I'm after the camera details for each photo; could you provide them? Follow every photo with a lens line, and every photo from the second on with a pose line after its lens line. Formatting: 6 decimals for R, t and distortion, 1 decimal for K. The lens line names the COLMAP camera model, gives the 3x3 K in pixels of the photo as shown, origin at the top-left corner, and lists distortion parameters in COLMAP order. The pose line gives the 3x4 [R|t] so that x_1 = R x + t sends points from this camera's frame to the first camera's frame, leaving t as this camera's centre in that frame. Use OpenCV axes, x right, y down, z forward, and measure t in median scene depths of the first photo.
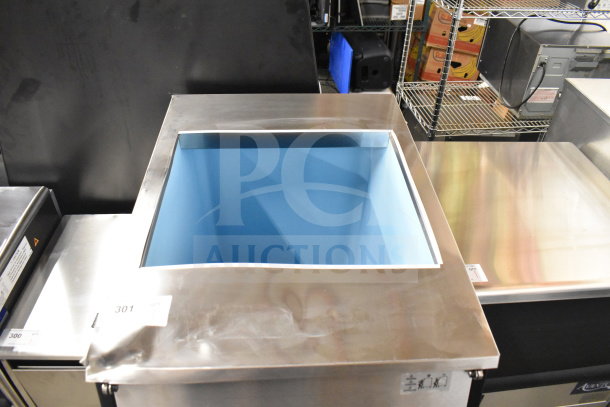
lens RADIAL K [[468.0, 0, 305.0], [0, 468.0, 203.5], [0, 0, 1]] dist [-0.085484, 0.002055]
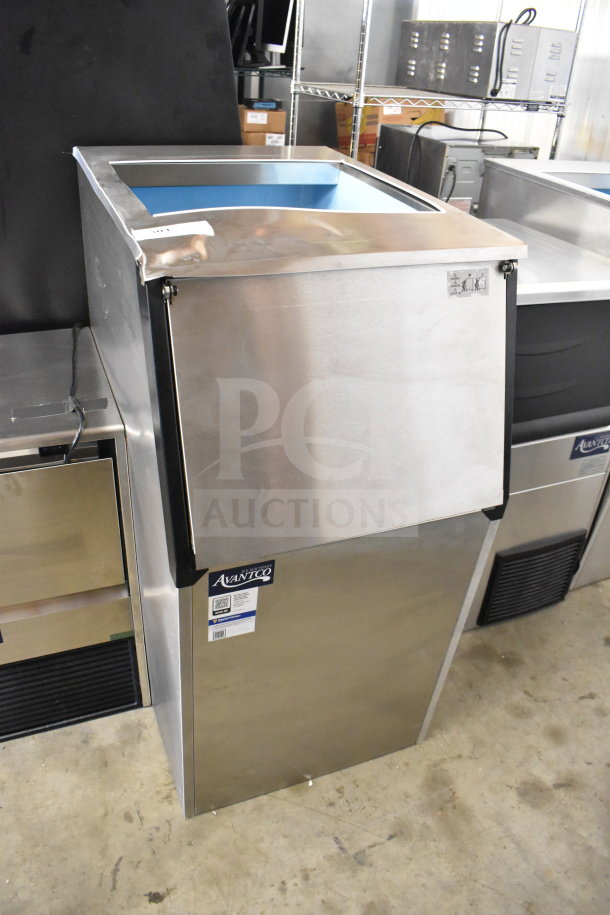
lens RADIAL K [[702.0, 0, 305.0], [0, 702.0, 457.5], [0, 0, 1]] dist [-0.085484, 0.002055]
pose [[0.945138, -0.140180, 0.295066, -0.244429], [0.171609, 0.981634, -0.083333, 0.344907], [-0.277965, 0.129397, 0.951836, -0.134340]]
